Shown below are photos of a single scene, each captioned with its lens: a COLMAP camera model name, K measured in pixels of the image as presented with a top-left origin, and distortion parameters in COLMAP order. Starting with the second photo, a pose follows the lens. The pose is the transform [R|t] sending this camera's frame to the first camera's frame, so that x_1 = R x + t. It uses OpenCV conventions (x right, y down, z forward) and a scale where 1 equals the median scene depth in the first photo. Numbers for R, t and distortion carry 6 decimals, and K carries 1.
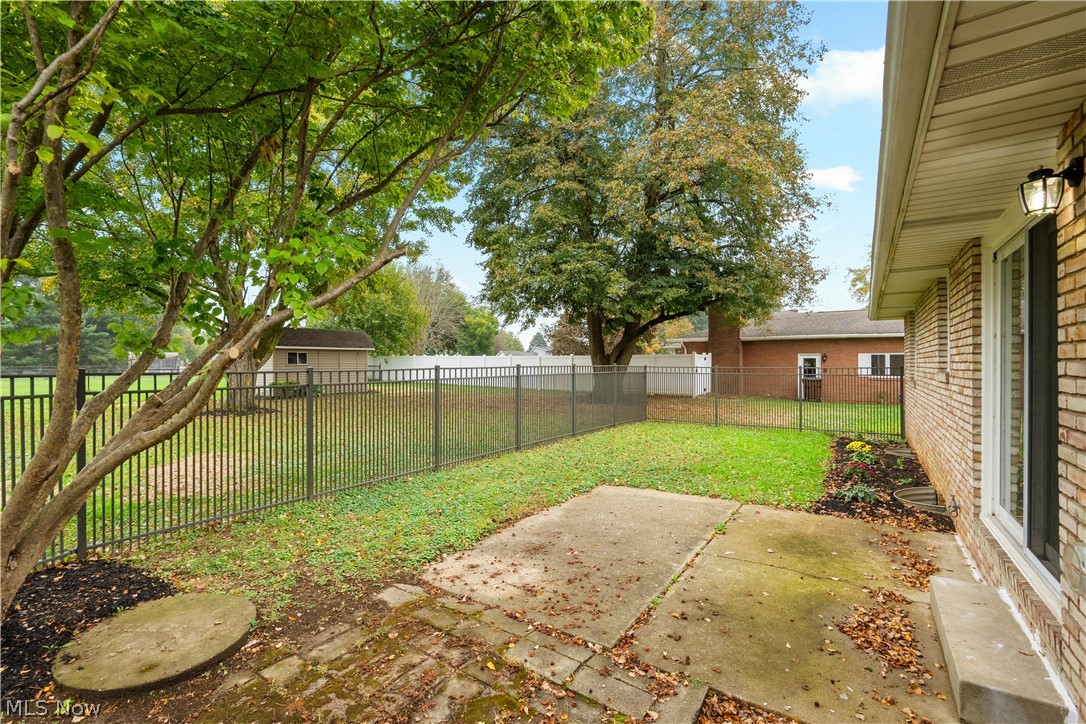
lens RADIAL K [[472.6, 0, 543.0], [0, 472.6, 359.7], [0, 0, 1]] dist [-0.003959, 0.000122]
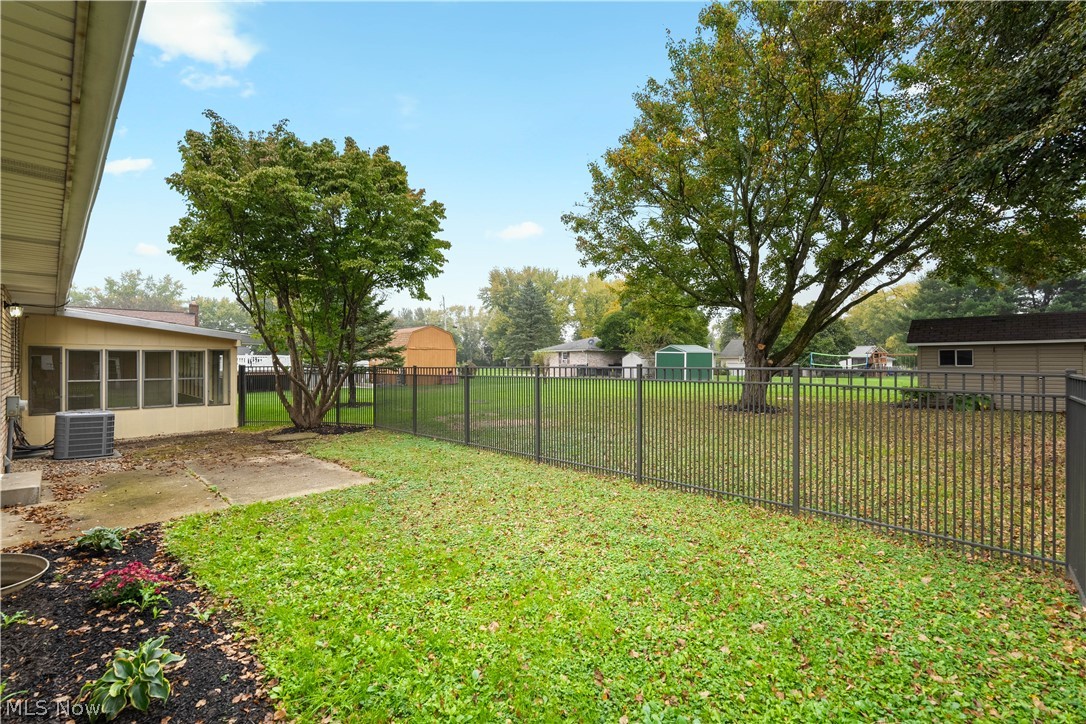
lens RADIAL K [[472.6, 0, 543.7], [0, 472.6, 357.9], [0, 0, 1]] dist [-0.003959, 0.000122]
pose [[-0.163489, 0.008103, -0.986512, 0.345874], [-0.003960, 0.999953, 0.008870, -0.007074], [0.986537, 0.005357, -0.163449, 0.469768]]
